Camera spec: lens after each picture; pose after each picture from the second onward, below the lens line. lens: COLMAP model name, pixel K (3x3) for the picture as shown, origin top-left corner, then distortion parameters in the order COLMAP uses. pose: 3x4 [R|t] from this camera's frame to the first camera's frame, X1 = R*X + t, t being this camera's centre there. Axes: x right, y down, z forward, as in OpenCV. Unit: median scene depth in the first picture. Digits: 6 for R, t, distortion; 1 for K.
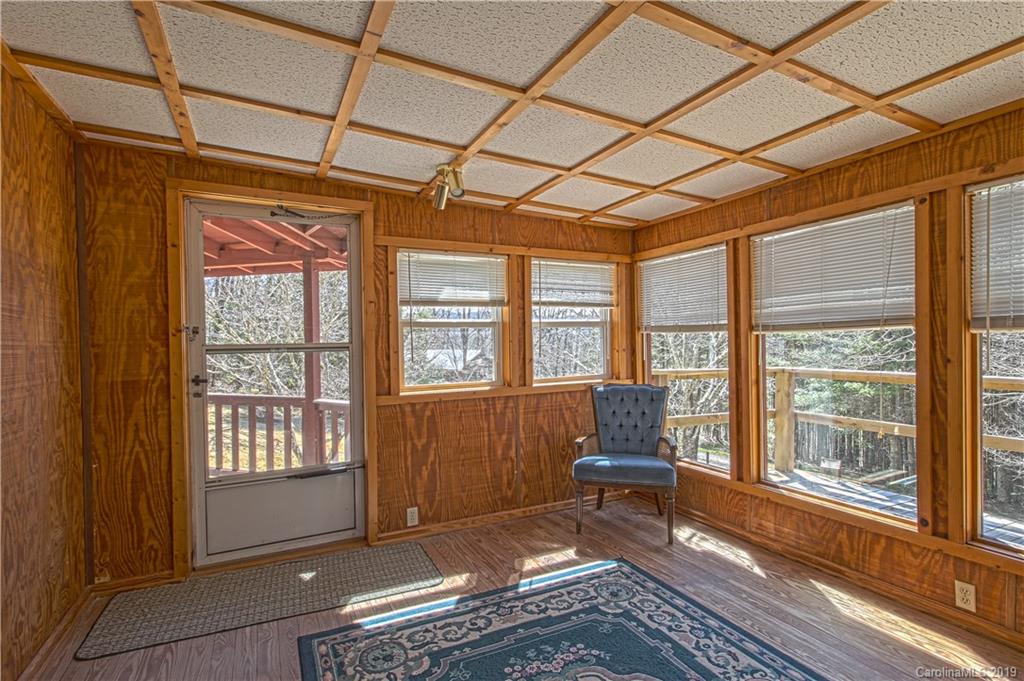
lens RADIAL K [[475.9, 0, 513.8], [0, 475.9, 339.4], [0, 0, 1]] dist [0.004179, -0.009195]
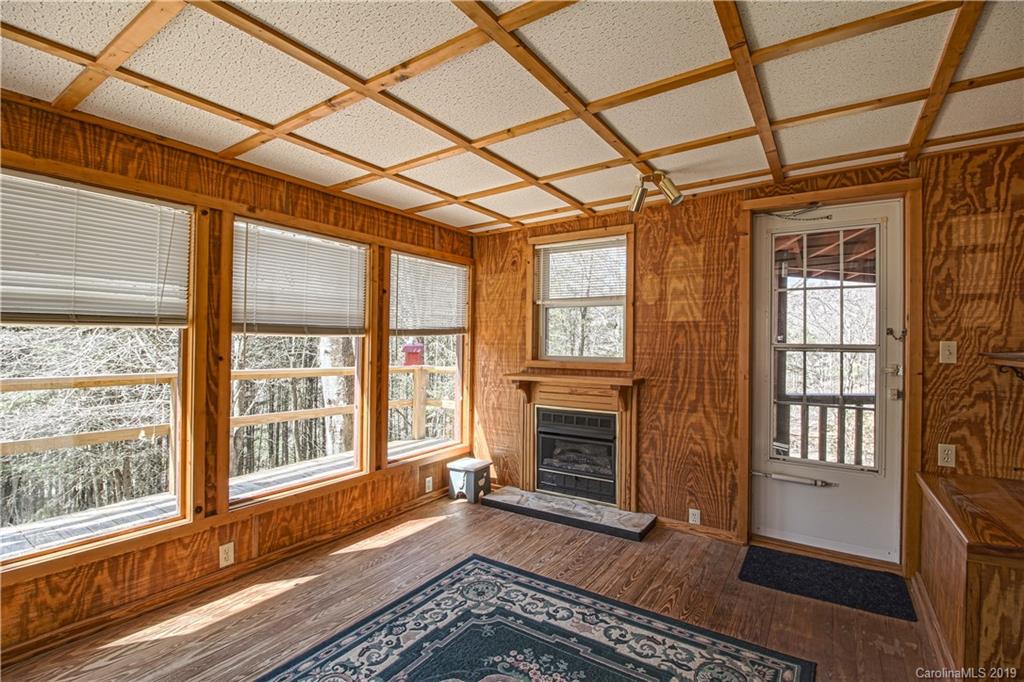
lens RADIAL K [[475.9, 0, 513.8], [0, 475.9, 339.9], [0, 0, 1]] dist [0.004179, -0.009195]
pose [[-0.474214, 0.015674, 0.880270, -0.458467], [-0.007656, 0.999730, -0.021925, 0.019645], [-0.880376, -0.017136, -0.473966, 0.939009]]
